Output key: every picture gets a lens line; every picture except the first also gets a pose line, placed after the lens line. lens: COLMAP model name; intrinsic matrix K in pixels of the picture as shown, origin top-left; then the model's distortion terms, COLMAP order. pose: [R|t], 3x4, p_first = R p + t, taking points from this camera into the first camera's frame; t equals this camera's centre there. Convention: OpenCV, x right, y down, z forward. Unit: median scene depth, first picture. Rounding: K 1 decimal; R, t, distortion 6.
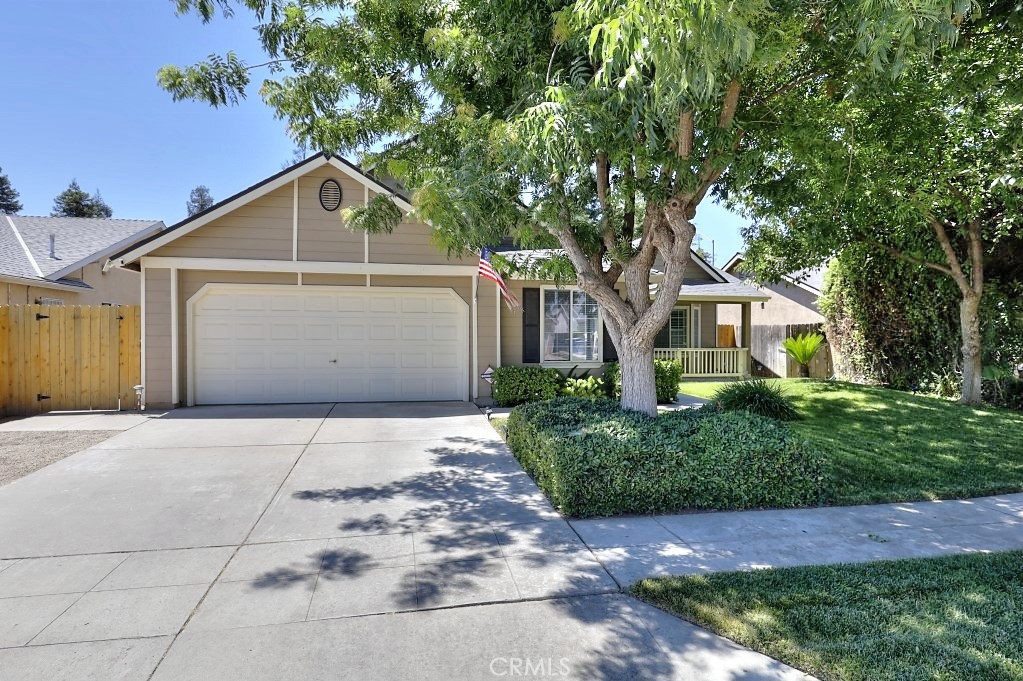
lens RADIAL K [[560.4, 0, 512.2], [0, 560.4, 337.9], [0, 0, 1]] dist [0.001699, -0.000311]
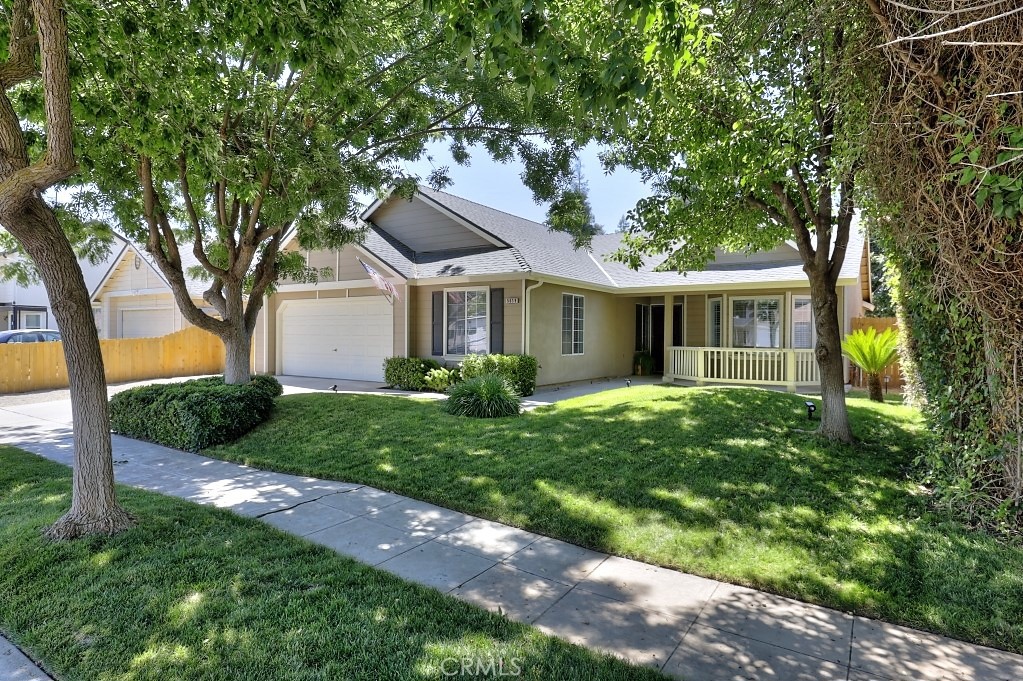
lens RADIAL K [[560.4, 0, 510.7], [0, 560.4, 342.0], [0, 0, 1]] dist [0.001699, -0.000311]
pose [[0.710158, 0.007612, -0.704002, 0.696540], [-0.004811, 0.999971, 0.005958, 0.006178], [0.704026, -0.000844, 0.710173, 0.199430]]
